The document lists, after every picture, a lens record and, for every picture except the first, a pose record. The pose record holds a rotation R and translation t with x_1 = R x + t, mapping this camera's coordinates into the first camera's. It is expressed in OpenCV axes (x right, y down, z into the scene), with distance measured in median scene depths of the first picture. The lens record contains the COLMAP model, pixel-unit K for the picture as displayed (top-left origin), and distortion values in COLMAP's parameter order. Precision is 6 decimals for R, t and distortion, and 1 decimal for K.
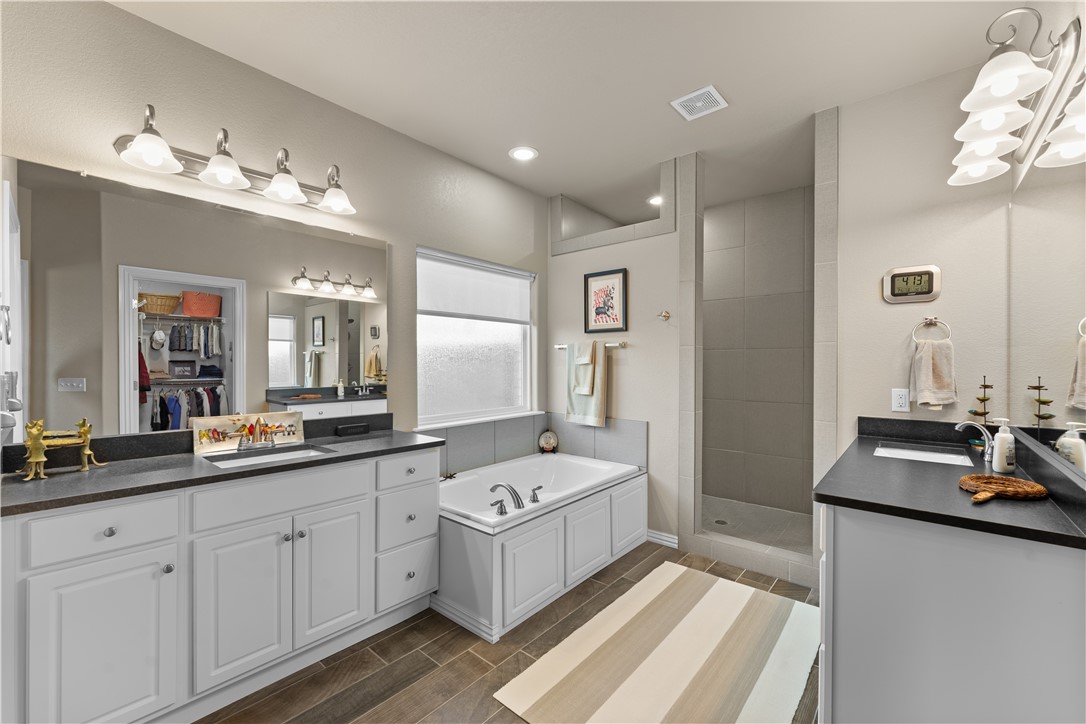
lens RADIAL K [[439.7, 0, 535.3], [0, 439.7, 363.9], [0, 0, 1]] dist [-0.001306, 0.000397]
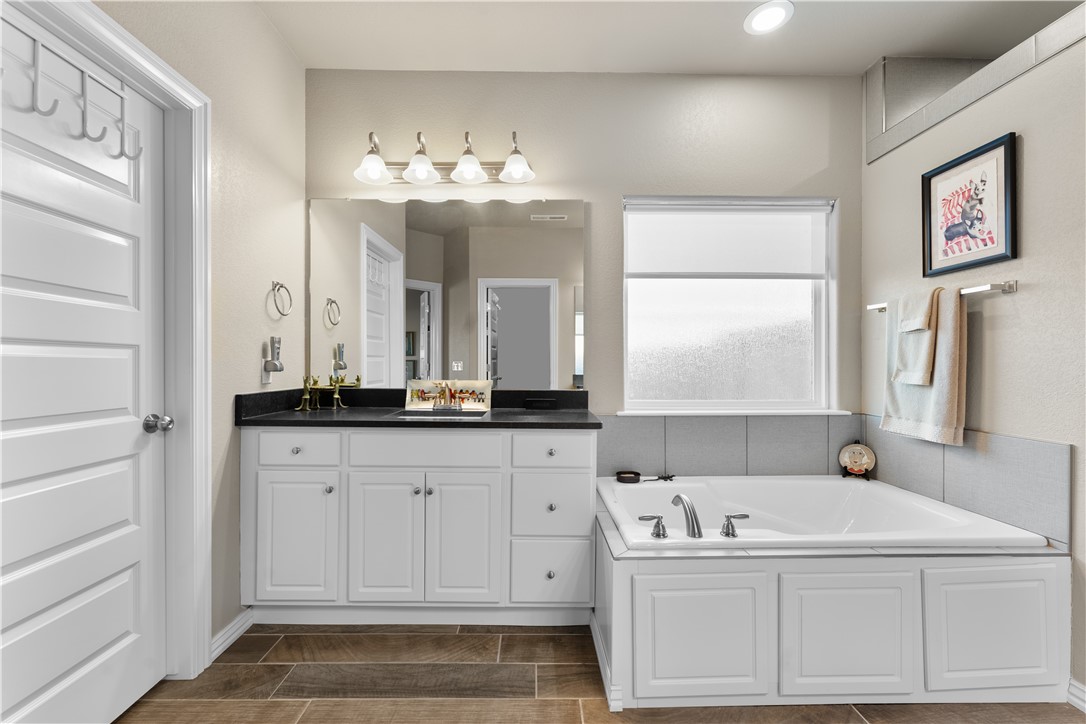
lens RADIAL K [[439.7, 0, 536.6], [0, 439.7, 362.7], [0, 0, 1]] dist [-0.001306, 0.000397]
pose [[0.667731, -0.000192, -0.744403, 0.256814], [-0.004218, 0.999983, -0.004041, 0.056450], [0.744391, 0.005838, 0.667718, 0.316358]]
